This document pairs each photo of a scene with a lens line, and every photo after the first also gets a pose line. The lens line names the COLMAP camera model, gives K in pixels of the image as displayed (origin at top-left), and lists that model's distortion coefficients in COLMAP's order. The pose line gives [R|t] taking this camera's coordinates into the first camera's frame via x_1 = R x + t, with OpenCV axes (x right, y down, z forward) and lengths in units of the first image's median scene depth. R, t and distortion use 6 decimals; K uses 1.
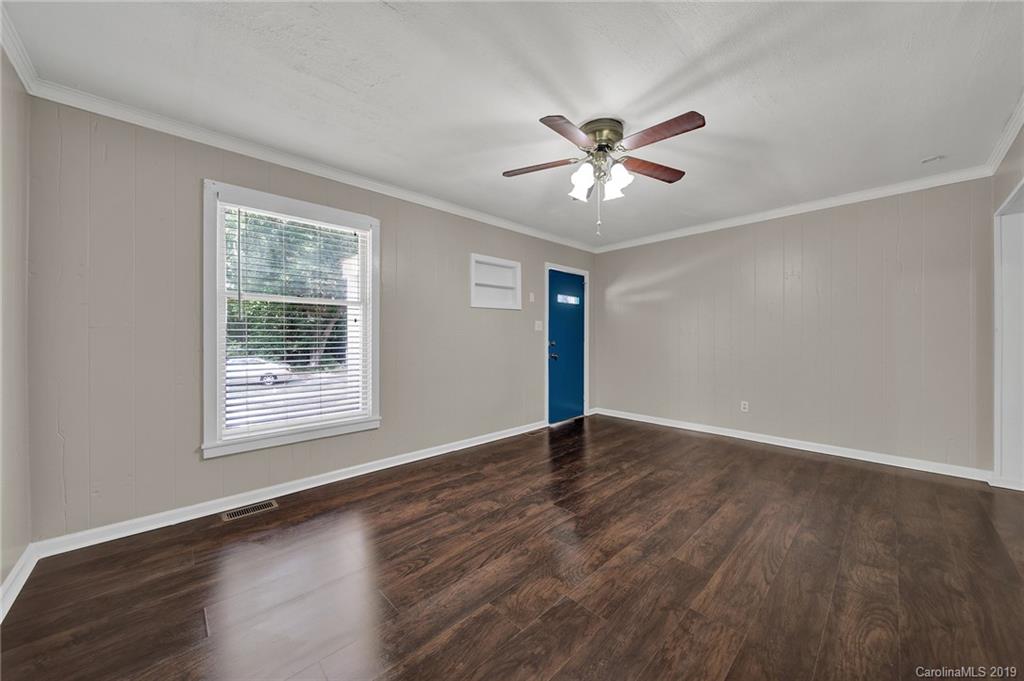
lens RADIAL K [[365.1, 0, 513.4], [0, 365.1, 338.3], [0, 0, 1]] dist [-0.001962, -0.000211]
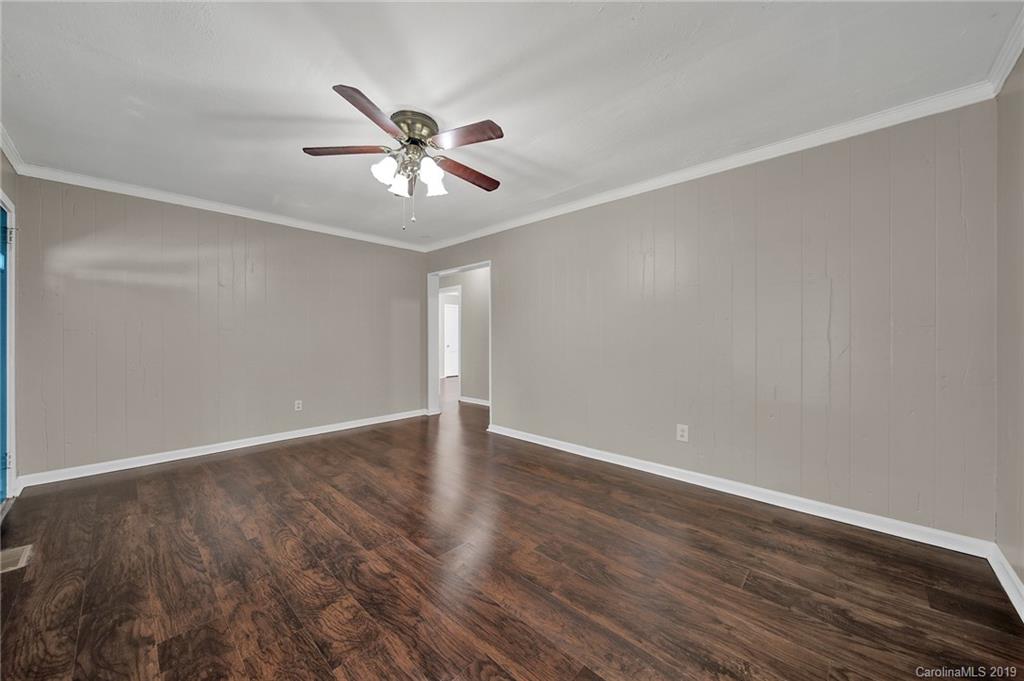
lens RADIAL K [[365.1, 0, 513.4], [0, 365.1, 338.3], [0, 0, 1]] dist [-0.001962, -0.000211]
pose [[-0.061463, -0.001628, 0.998108, -0.701617], [0.003055, 0.999994, 0.001819, -0.004225], [-0.998105, 0.003161, -0.061458, 0.744012]]
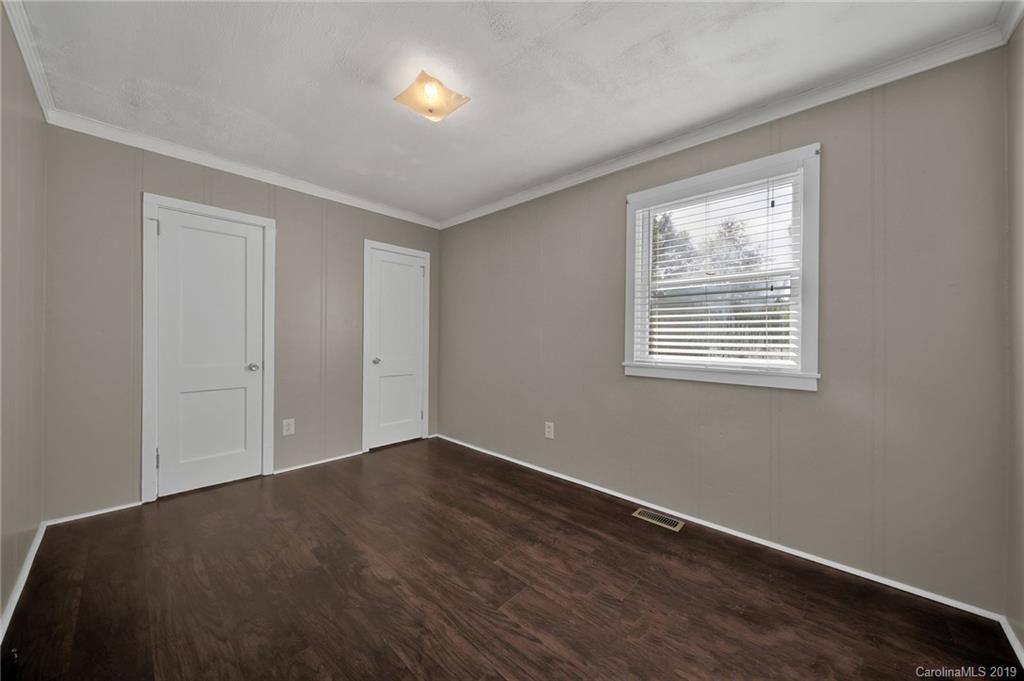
lens RADIAL K [[367.3, 0, 517.0], [0, 367.3, 324.5], [0, 0, 1]] dist [-0.000216, -0.000144]
pose [[-0.052644, 0.034058, 0.998032, -0.544859], [-0.004778, 0.999398, -0.034357, -0.008489], [-0.998602, -0.006577, -0.052449, 0.899907]]
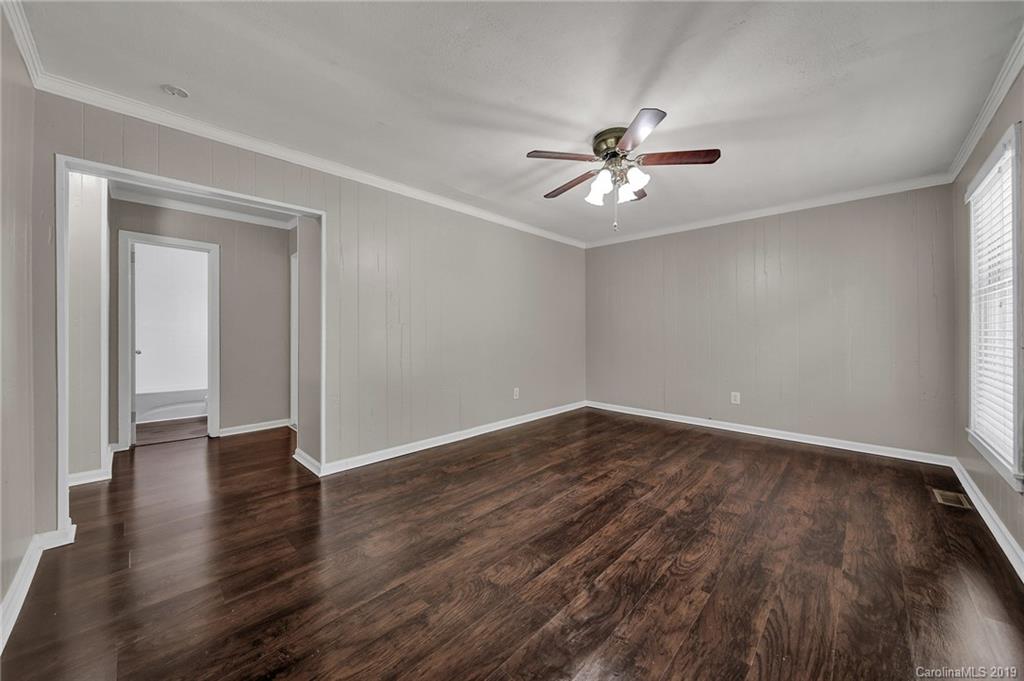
lens RADIAL K [[364.9, 0, 512.2], [0, 364.9, 328.5], [0, 0, 1]] dist [0.000156, -0.000052]
pose [[-0.999244, 0.001244, -0.038857, 0.542262], [0.001316, 0.999997, -0.001843, -0.008777], [0.038855, -0.001893, -0.999243, 1.930419]]
